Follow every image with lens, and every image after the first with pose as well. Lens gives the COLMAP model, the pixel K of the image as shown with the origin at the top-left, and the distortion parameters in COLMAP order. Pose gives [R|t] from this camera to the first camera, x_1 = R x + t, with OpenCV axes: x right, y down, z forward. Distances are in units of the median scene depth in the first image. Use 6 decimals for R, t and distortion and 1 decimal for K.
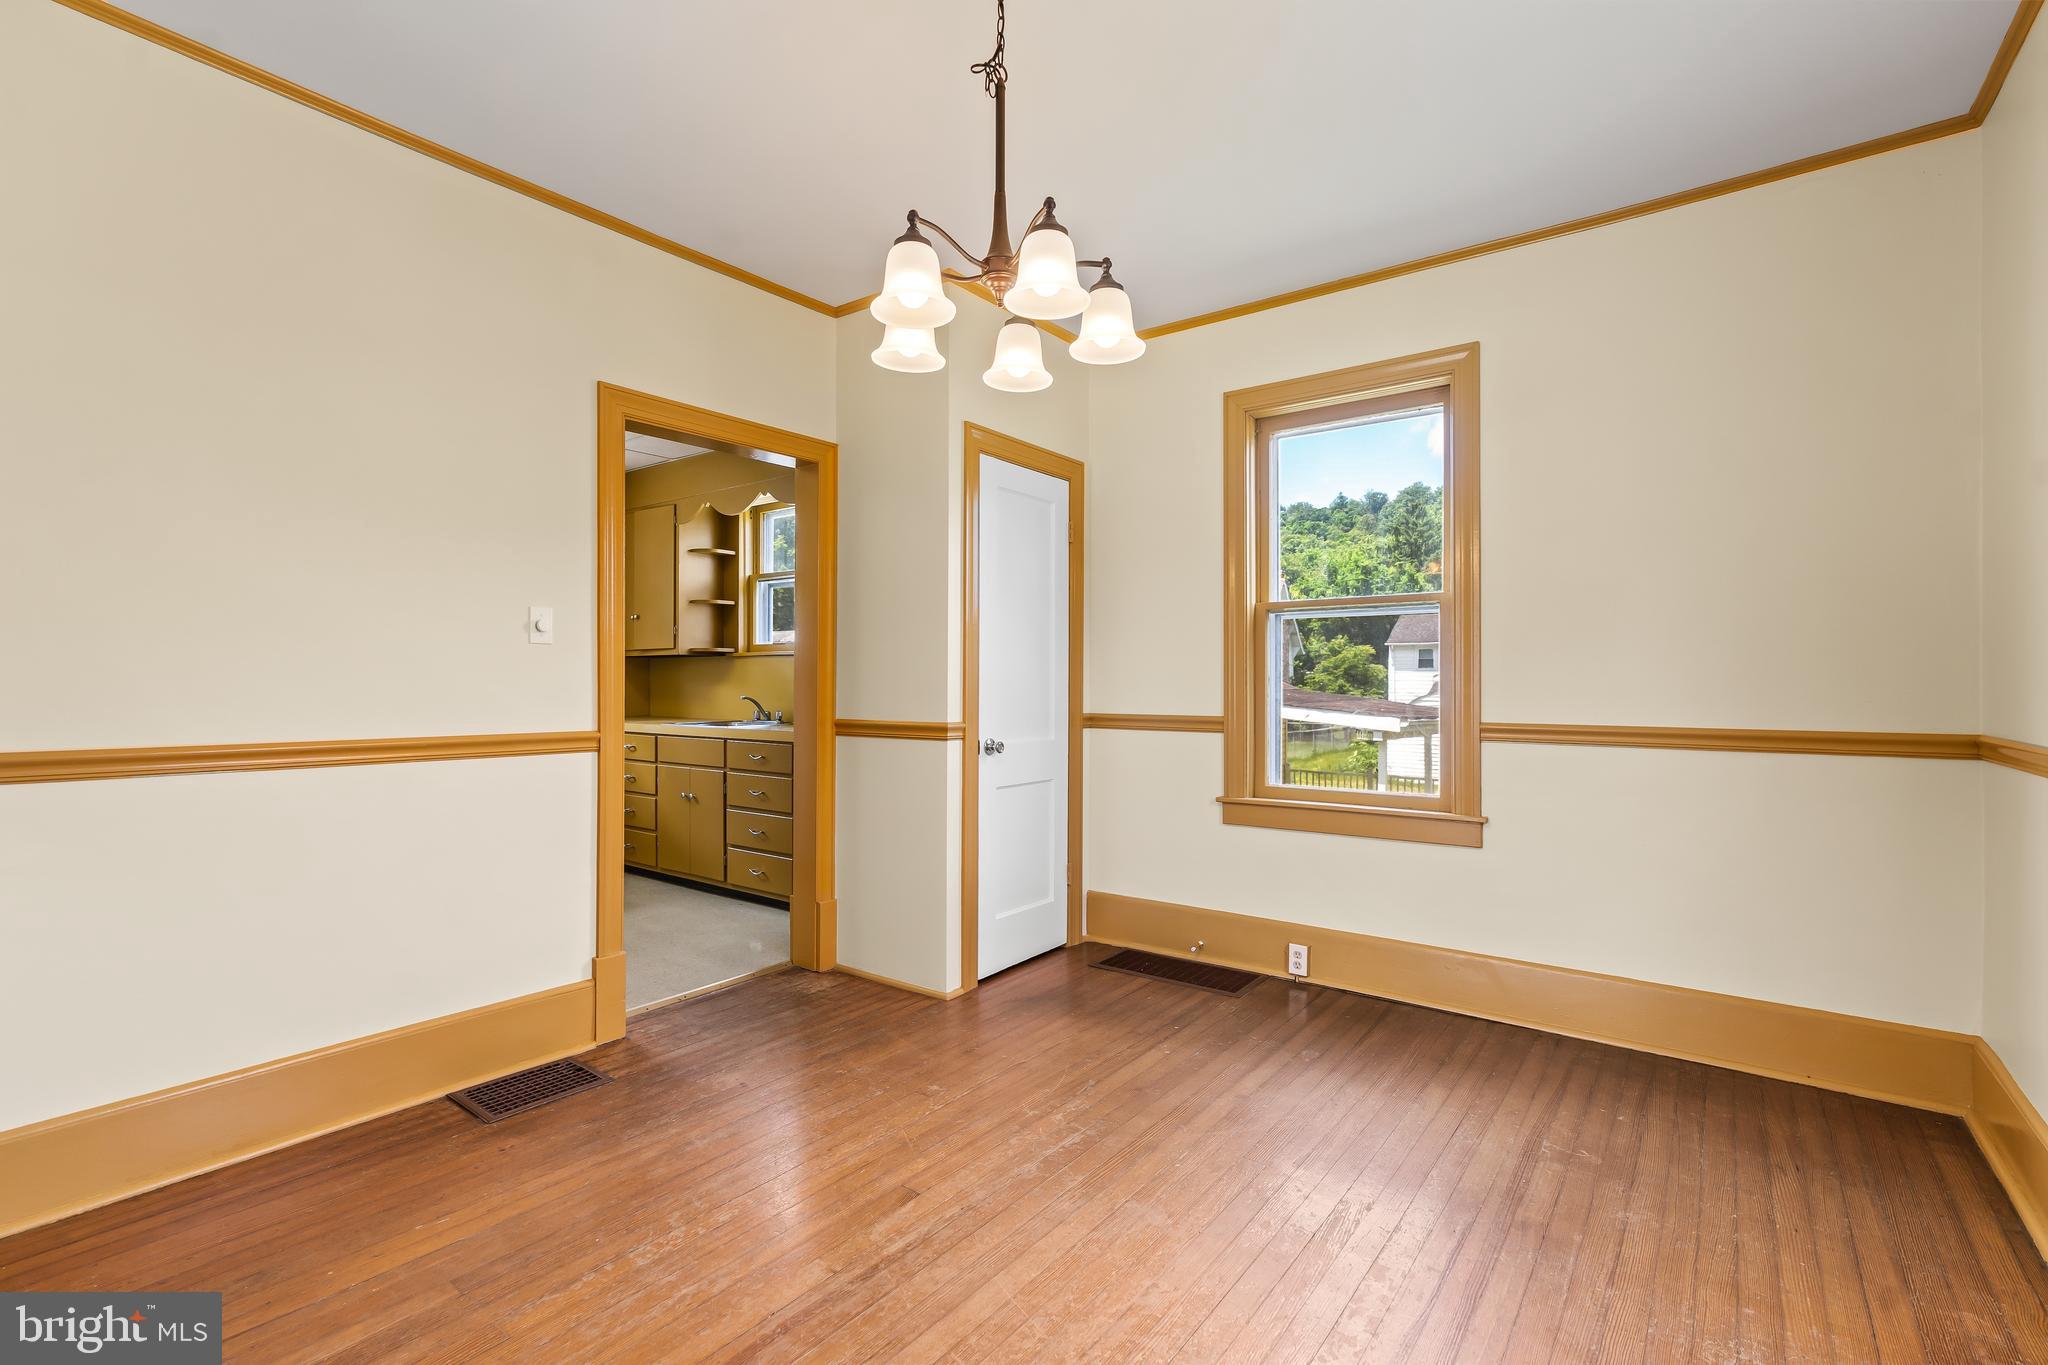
lens RADIAL K [[936.4, 0, 1013.4], [0, 936.4, 686.9], [0, 0, 1]] dist [-0.006990, 0.002922]
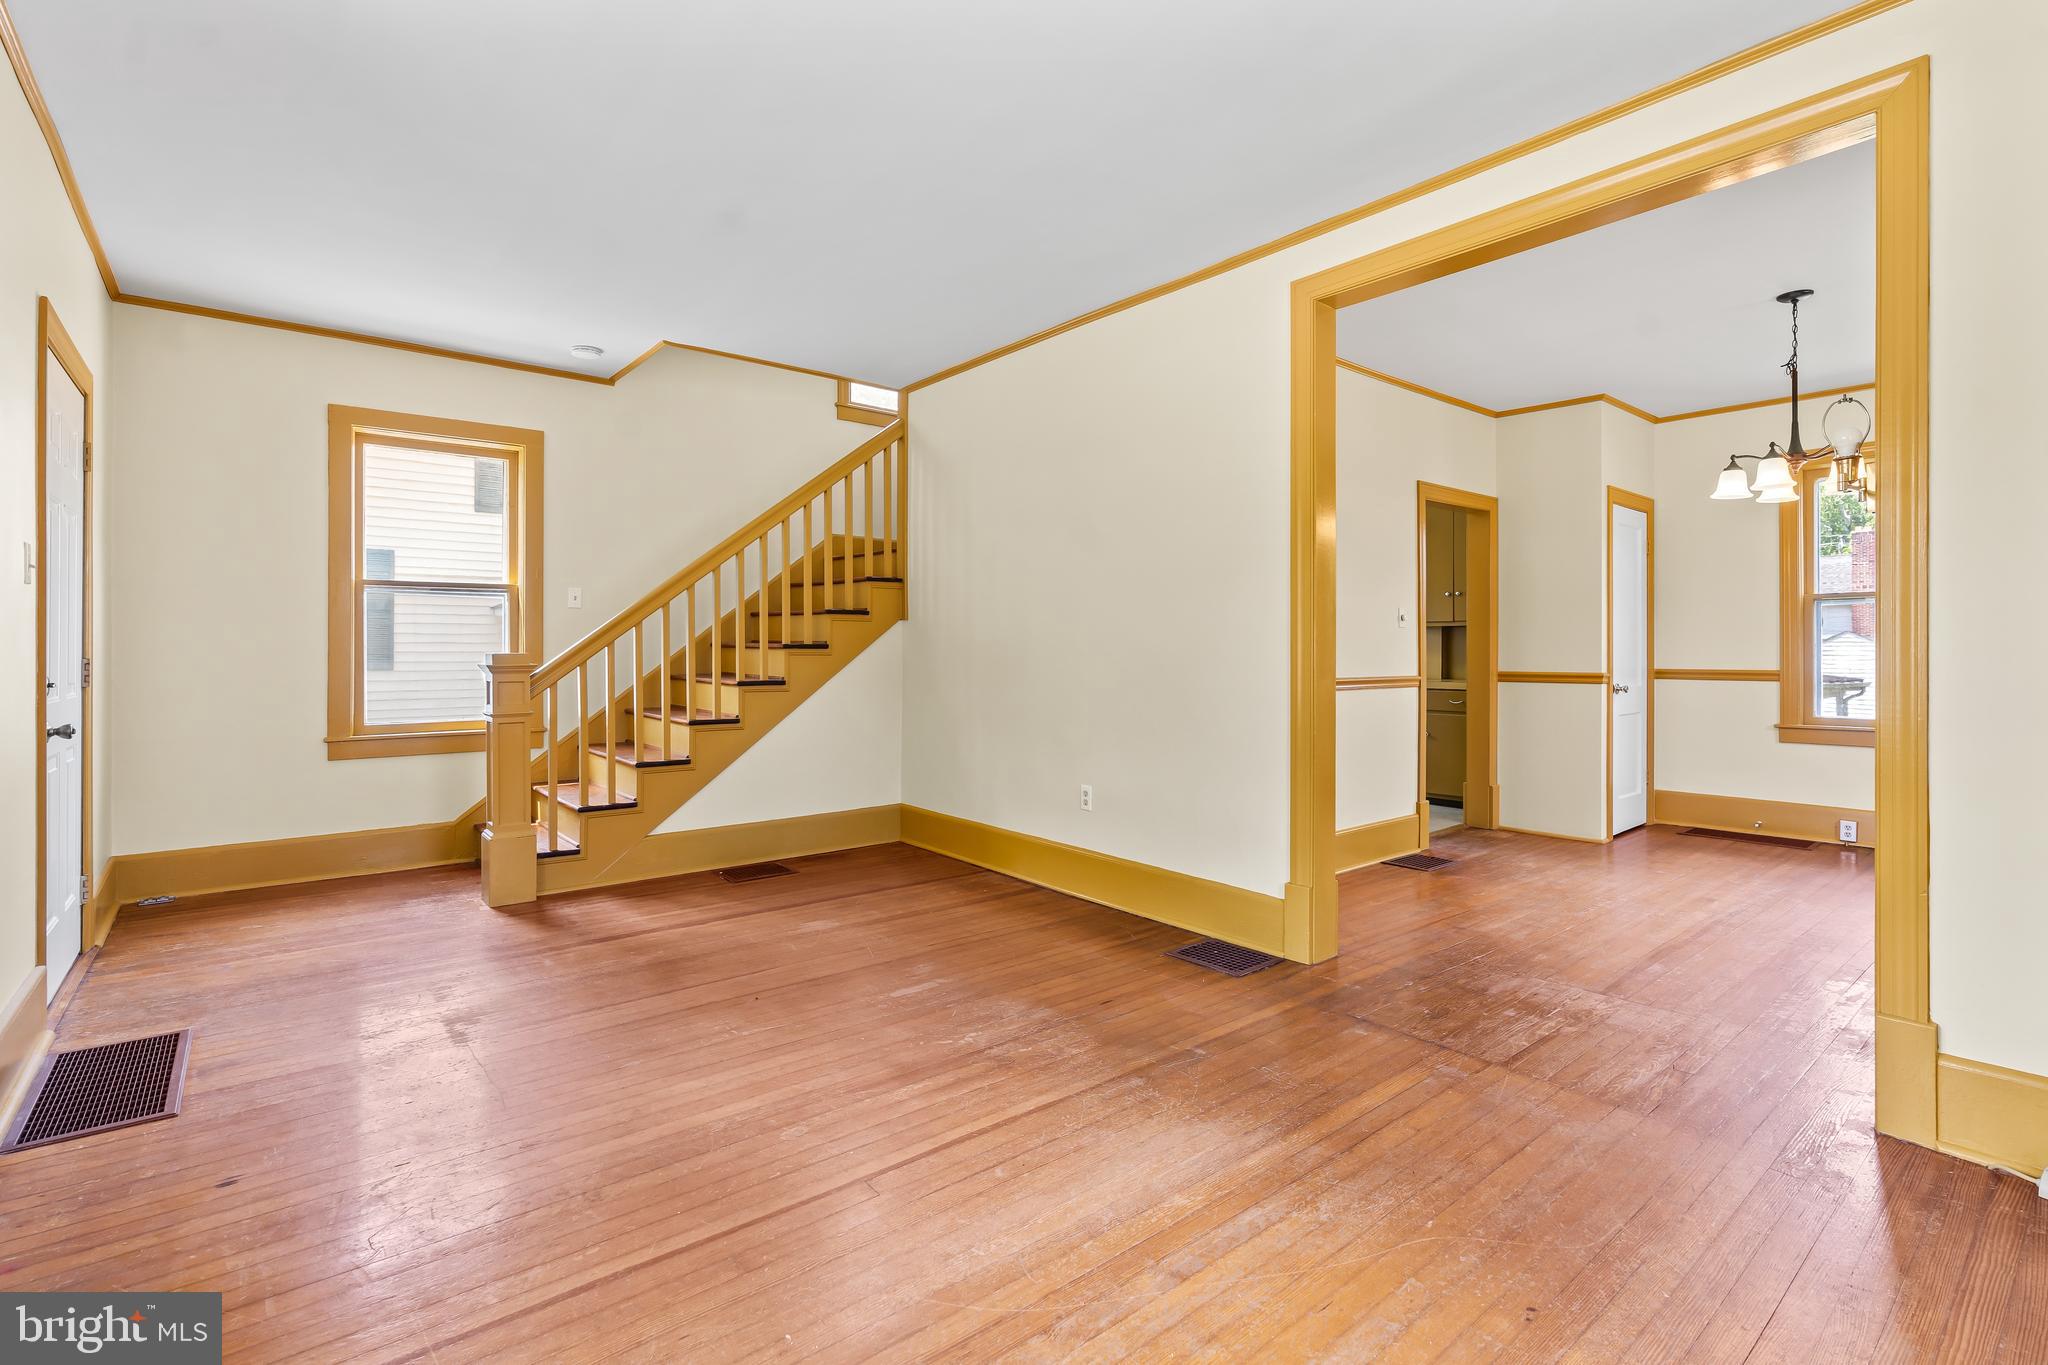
lens RADIAL K [[936.4, 0, 1038.7], [0, 936.4, 652.2], [0, 0, 1]] dist [-0.006990, 0.002922]
pose [[0.973622, -0.002411, -0.228155, -0.593018], [0.001847, 0.999995, -0.002685, 0.004617], [0.228160, 0.002193, 0.973621, -0.727585]]
